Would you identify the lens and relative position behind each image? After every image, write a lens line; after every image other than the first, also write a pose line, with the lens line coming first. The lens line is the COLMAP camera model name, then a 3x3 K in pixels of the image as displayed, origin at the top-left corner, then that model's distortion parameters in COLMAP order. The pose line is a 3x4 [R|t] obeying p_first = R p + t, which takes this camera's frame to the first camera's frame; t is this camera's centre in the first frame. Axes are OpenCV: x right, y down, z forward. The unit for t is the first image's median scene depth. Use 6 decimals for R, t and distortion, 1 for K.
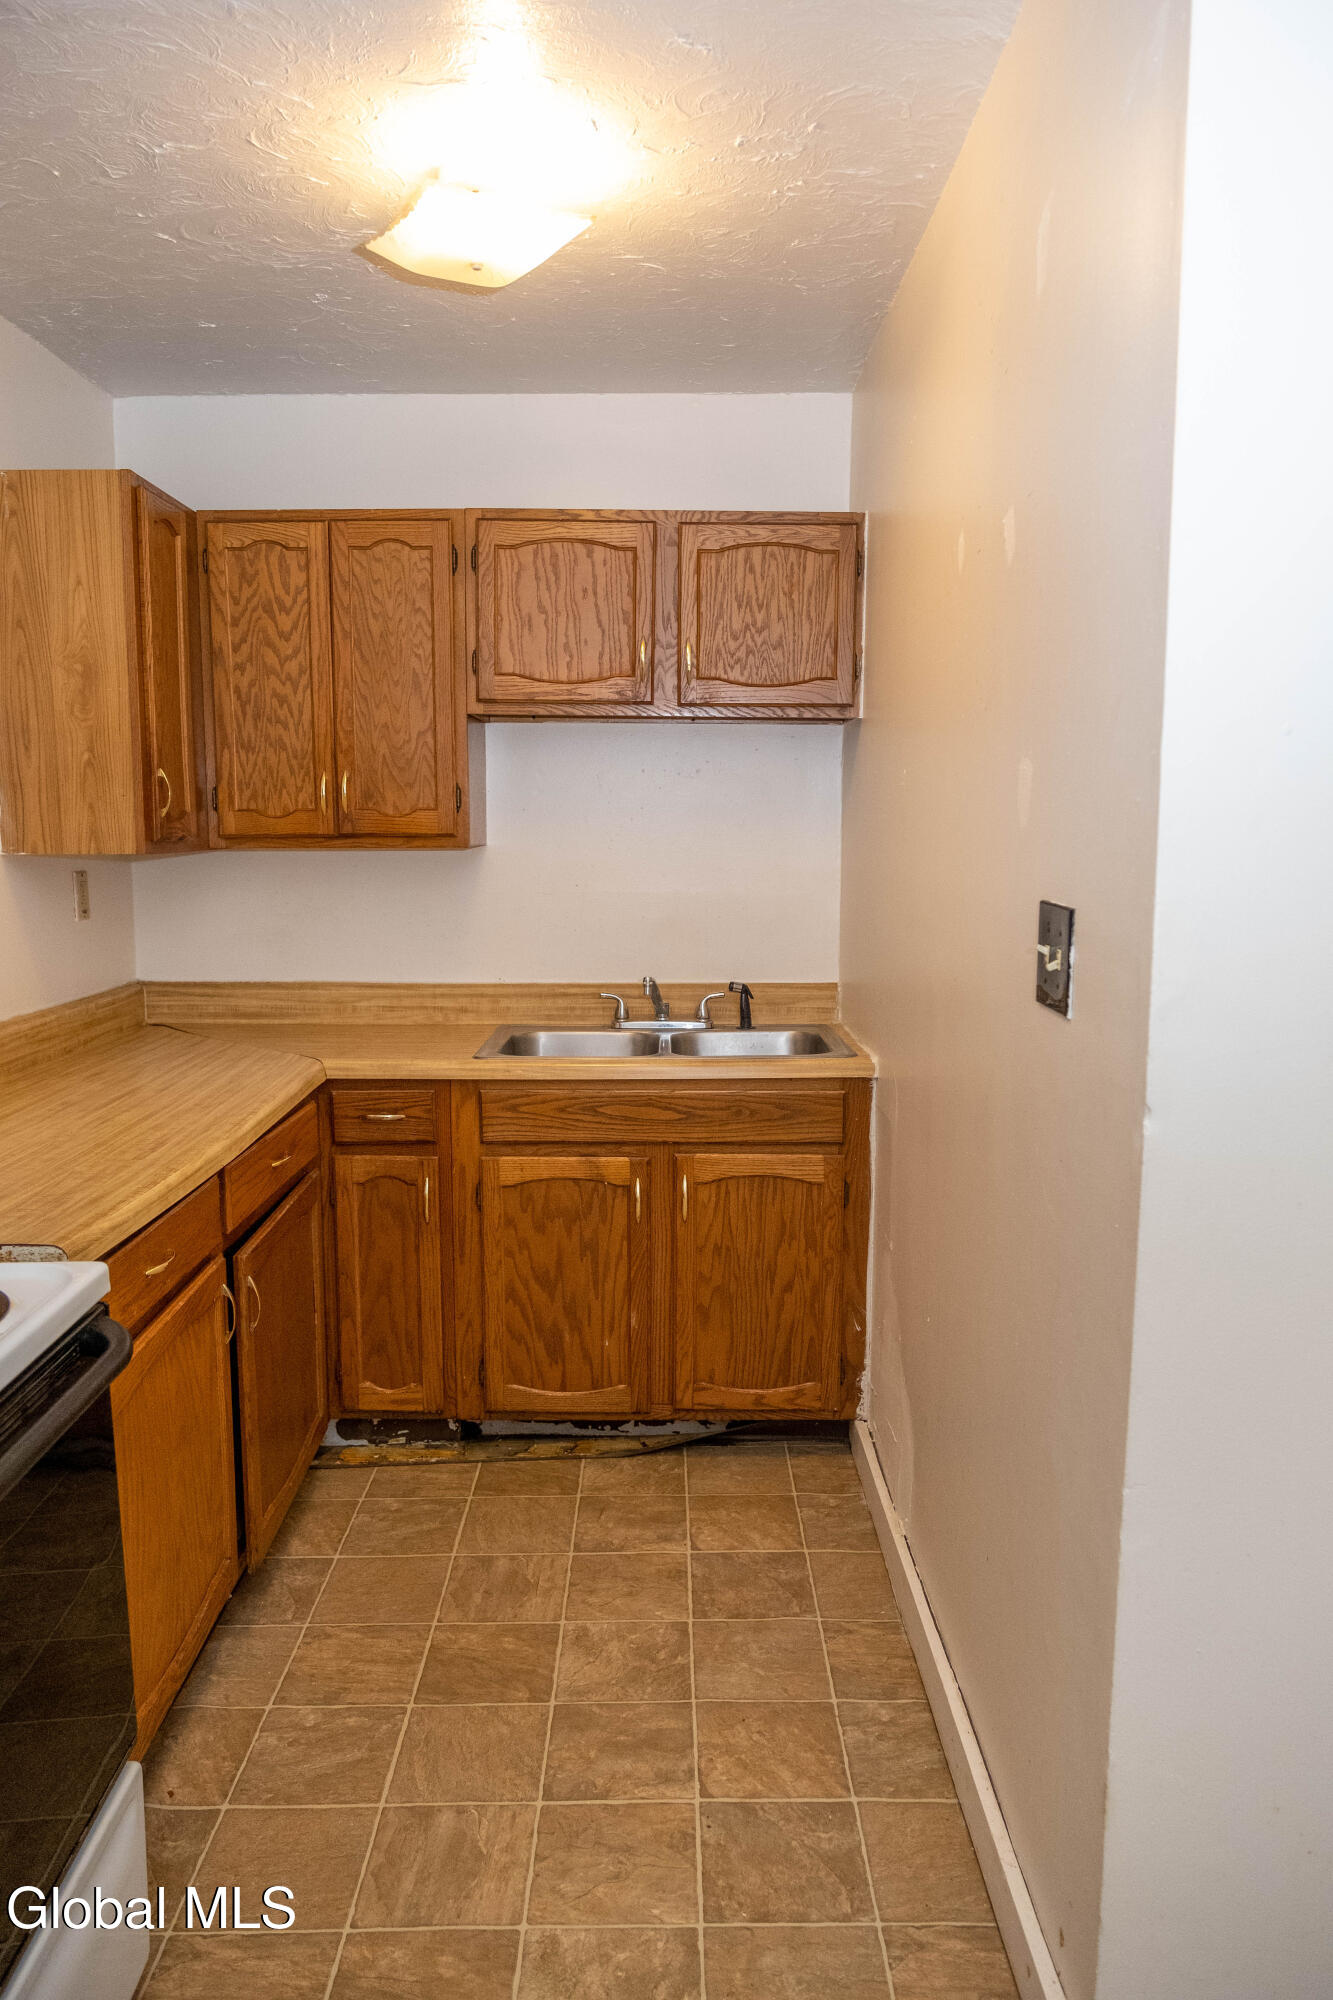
lens RADIAL K [[1374.1, 0, 666.5], [0, 1374.1, 1000.0], [0, 0, 1]] dist [-0.007222, -0.001429]
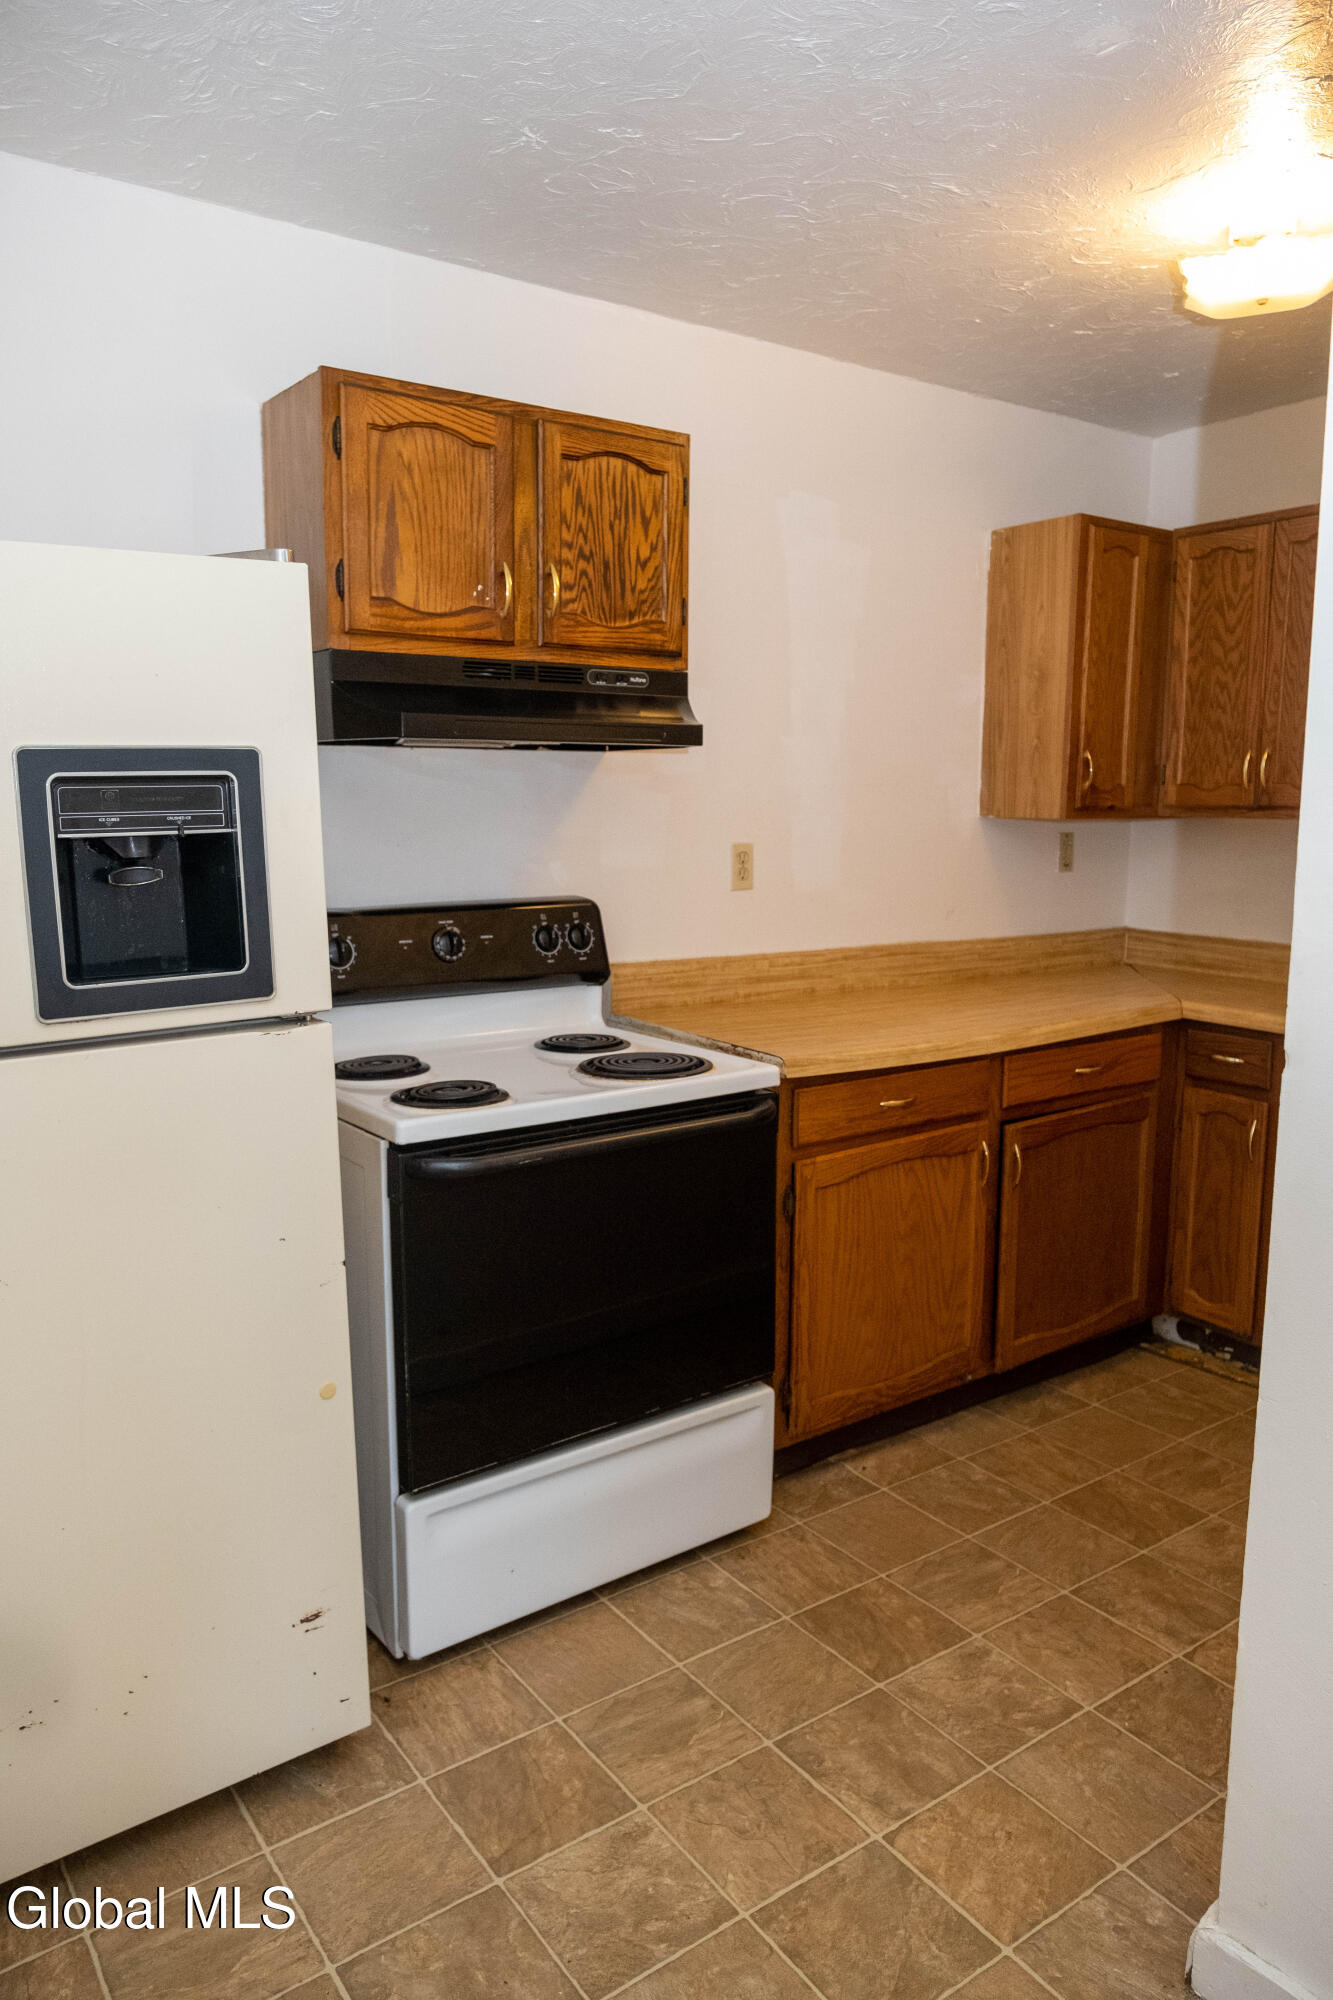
lens RADIAL K [[1359.3, 0, 666.5], [0, 1359.3, 1000.0], [0, 0, 1]] dist [0.001343, -0.001402]
pose [[0.578024, 0.127829, -0.805946, 0.403899], [-0.112639, 0.990698, 0.076348, 0.004078], [0.808209, 0.046649, 0.587046, -0.020307]]
